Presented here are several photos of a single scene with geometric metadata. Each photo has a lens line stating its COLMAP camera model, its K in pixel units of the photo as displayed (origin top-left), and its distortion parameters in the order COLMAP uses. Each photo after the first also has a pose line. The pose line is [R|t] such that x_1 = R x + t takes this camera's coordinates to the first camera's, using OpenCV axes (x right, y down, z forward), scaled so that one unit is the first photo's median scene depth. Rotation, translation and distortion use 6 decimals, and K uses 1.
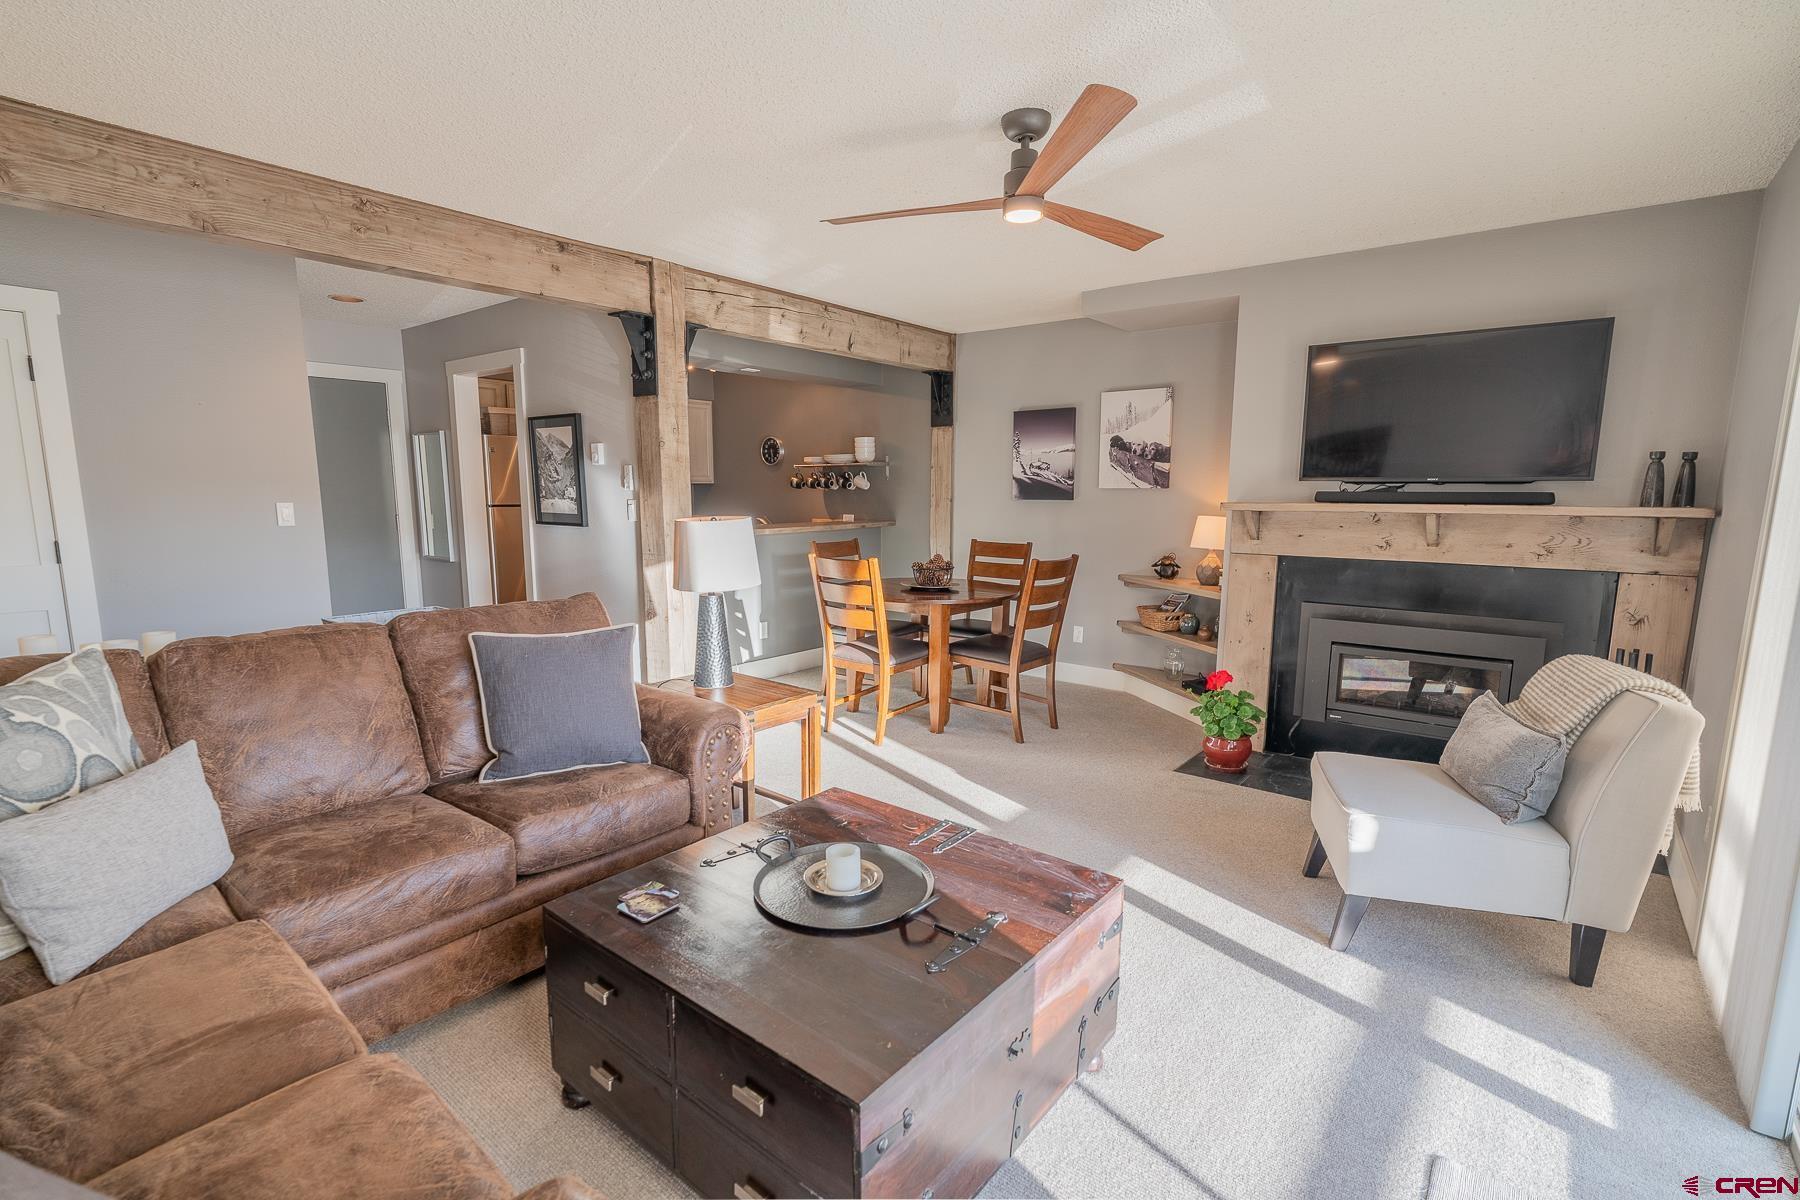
lens RADIAL K [[819.5, 0, 900.0], [0, 819.5, 600.0], [0, 0, 1]] dist [-0.001855, -0.000210]
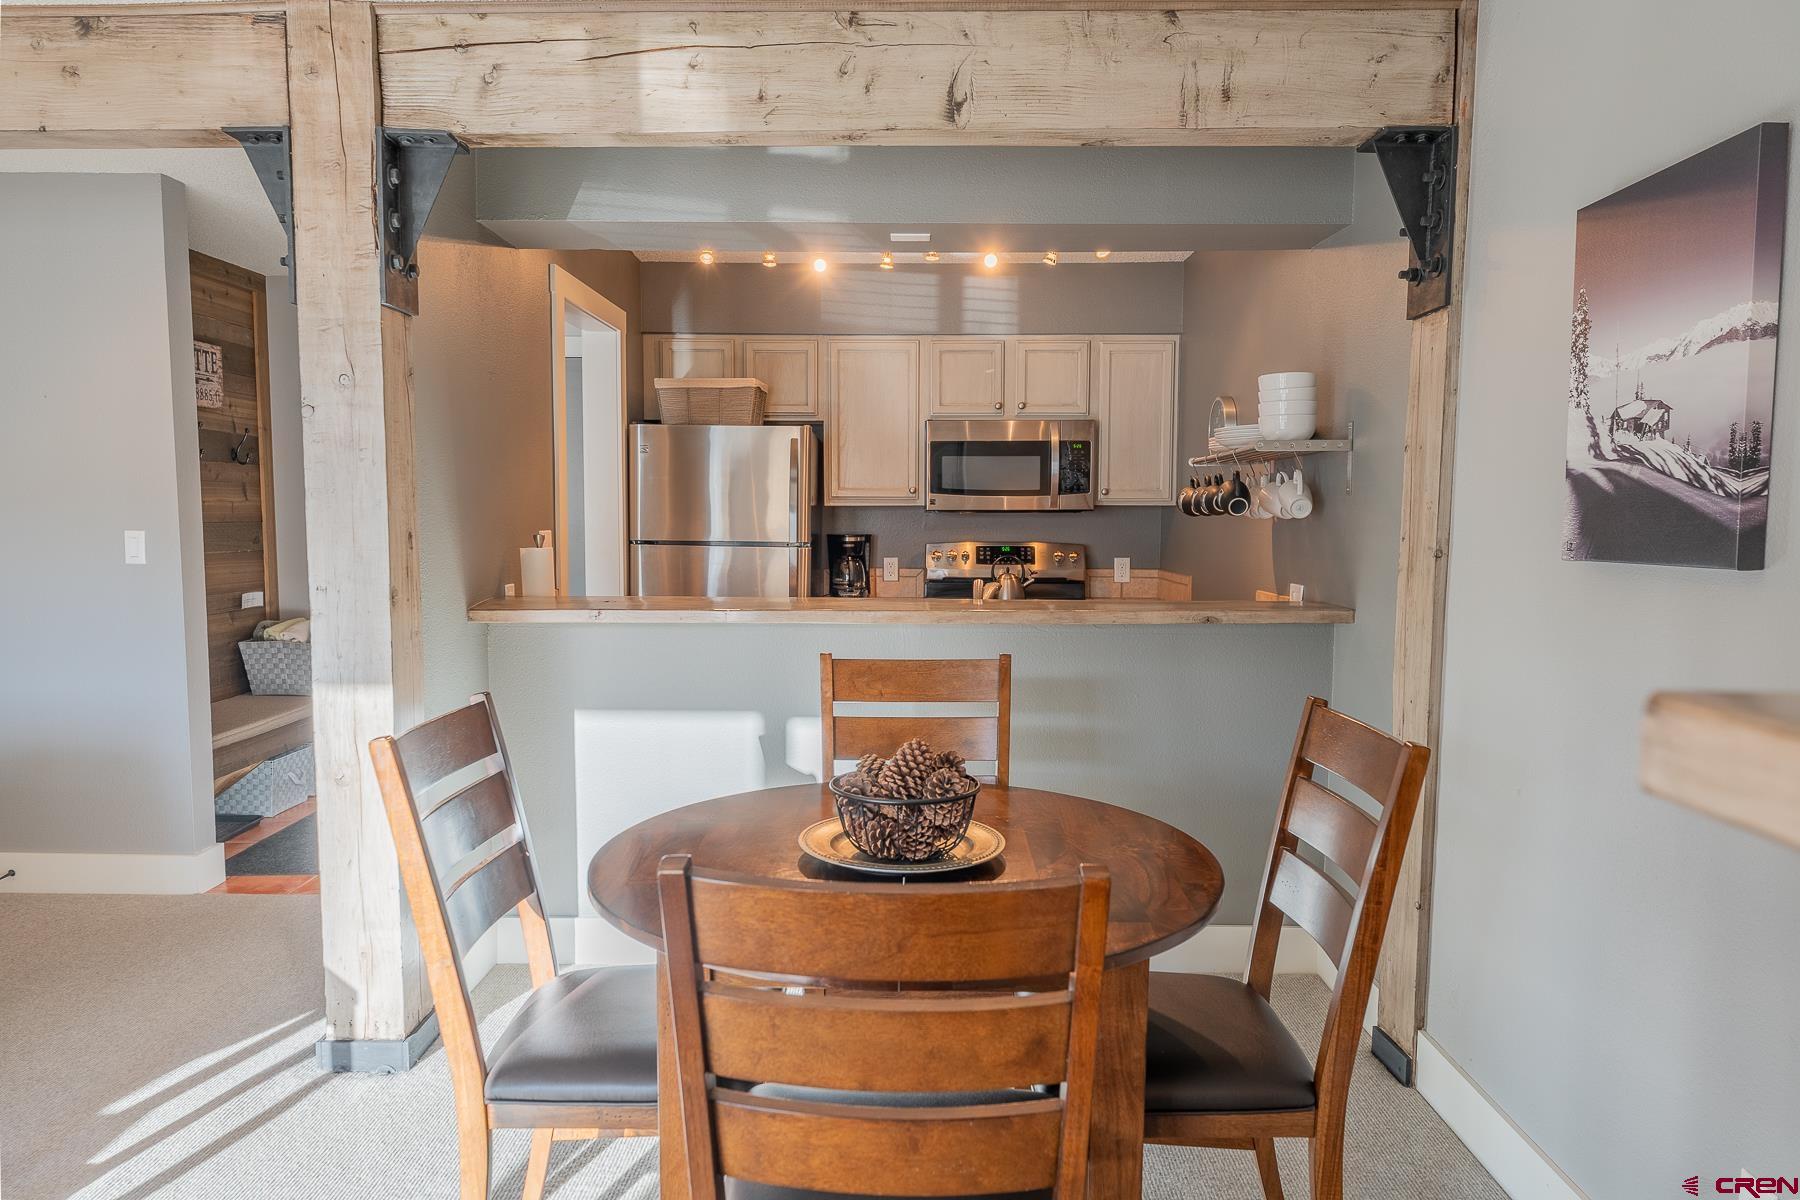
lens RADIAL K [[1187.0, 0, 891.4], [0, 1187.0, 613.7], [0, 0, 1]] dist [0.002154, 0.002862]
pose [[0.608856, 0.067406, -0.790412, 0.343815], [-0.110665, 0.993858, -0.000489, -0.093259], [0.785524, 0.087769, 0.612575, 0.695293]]
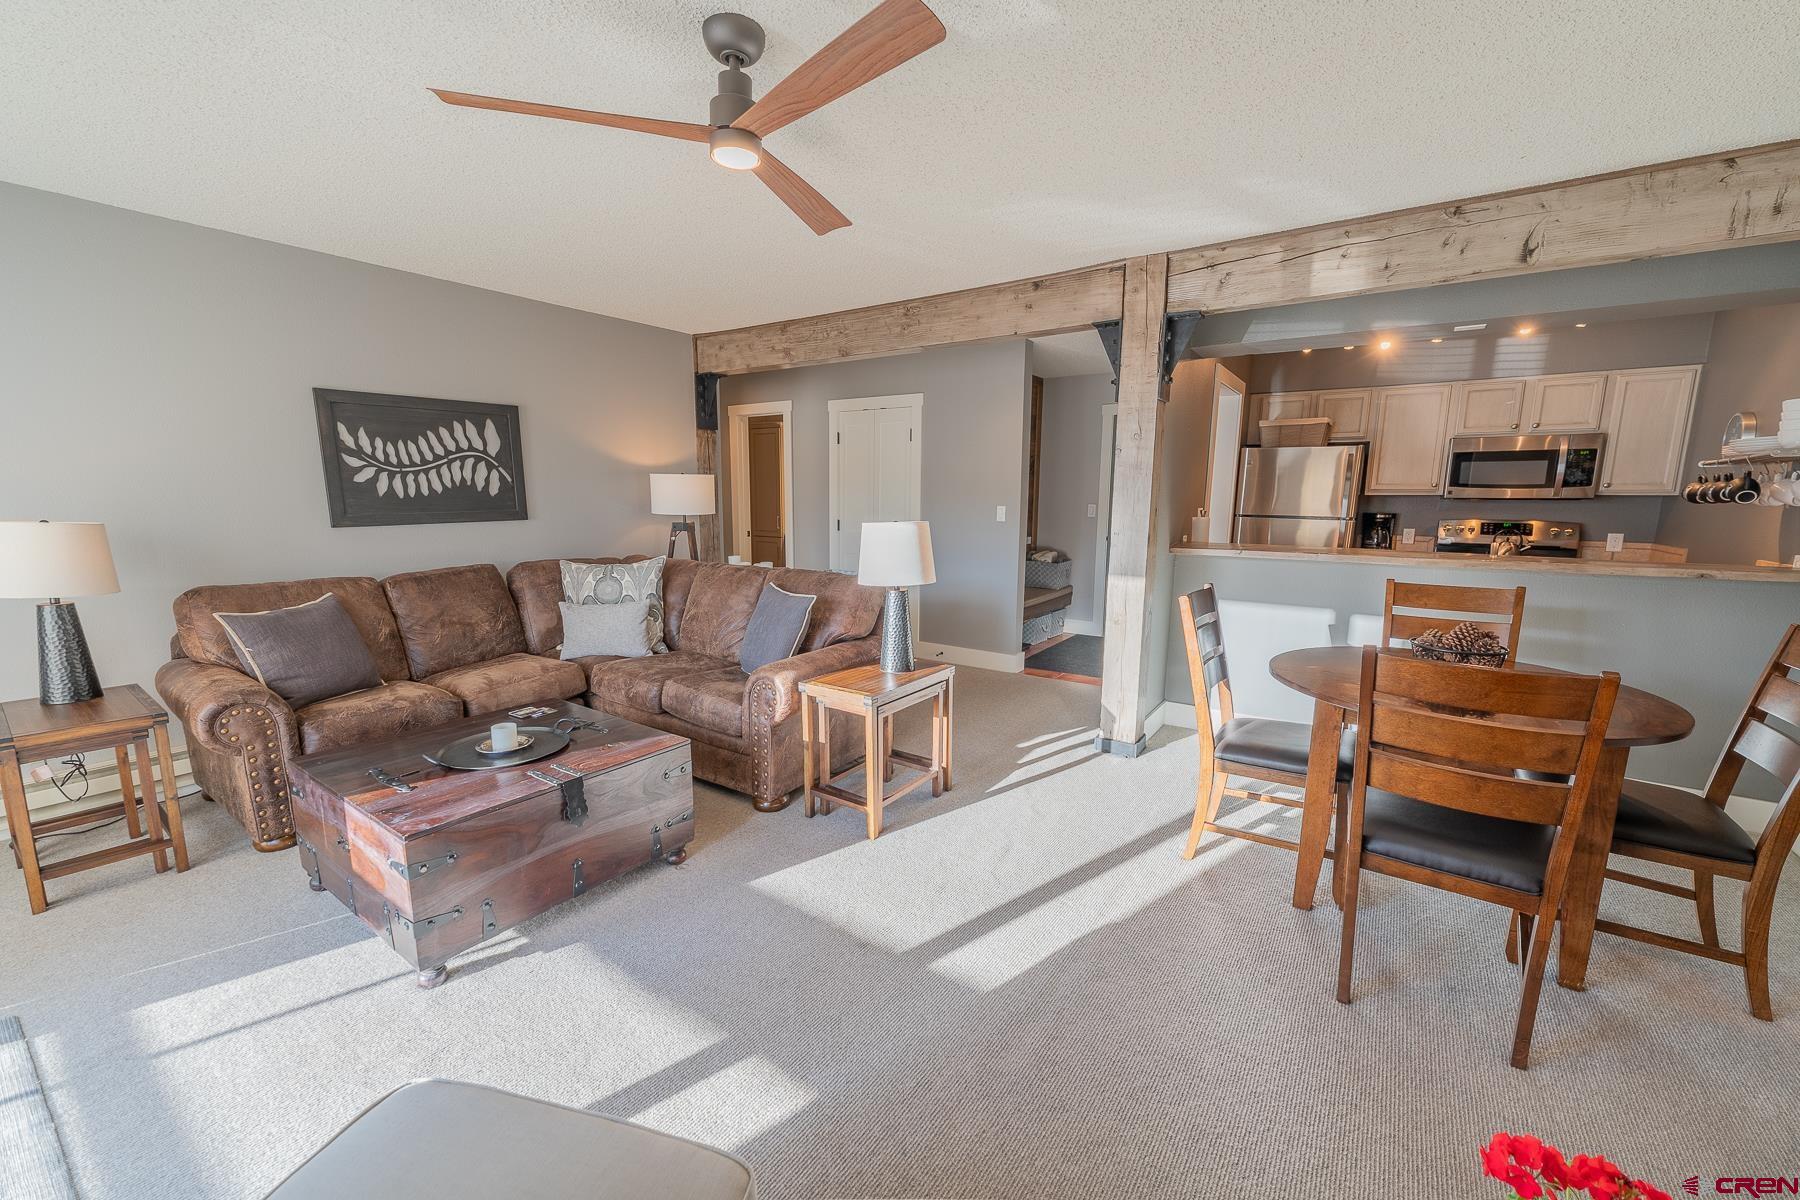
lens RADIAL K [[714.7, 0, 896.5], [0, 714.7, 612.1], [0, 0, 1]] dist [0.001233, 0.000715]
pose [[0.070857, 0.159537, -0.984646, 0.453179], [-0.143713, 0.978461, 0.148193, -0.073890], [0.987079, 0.131006, 0.092259, 0.552626]]
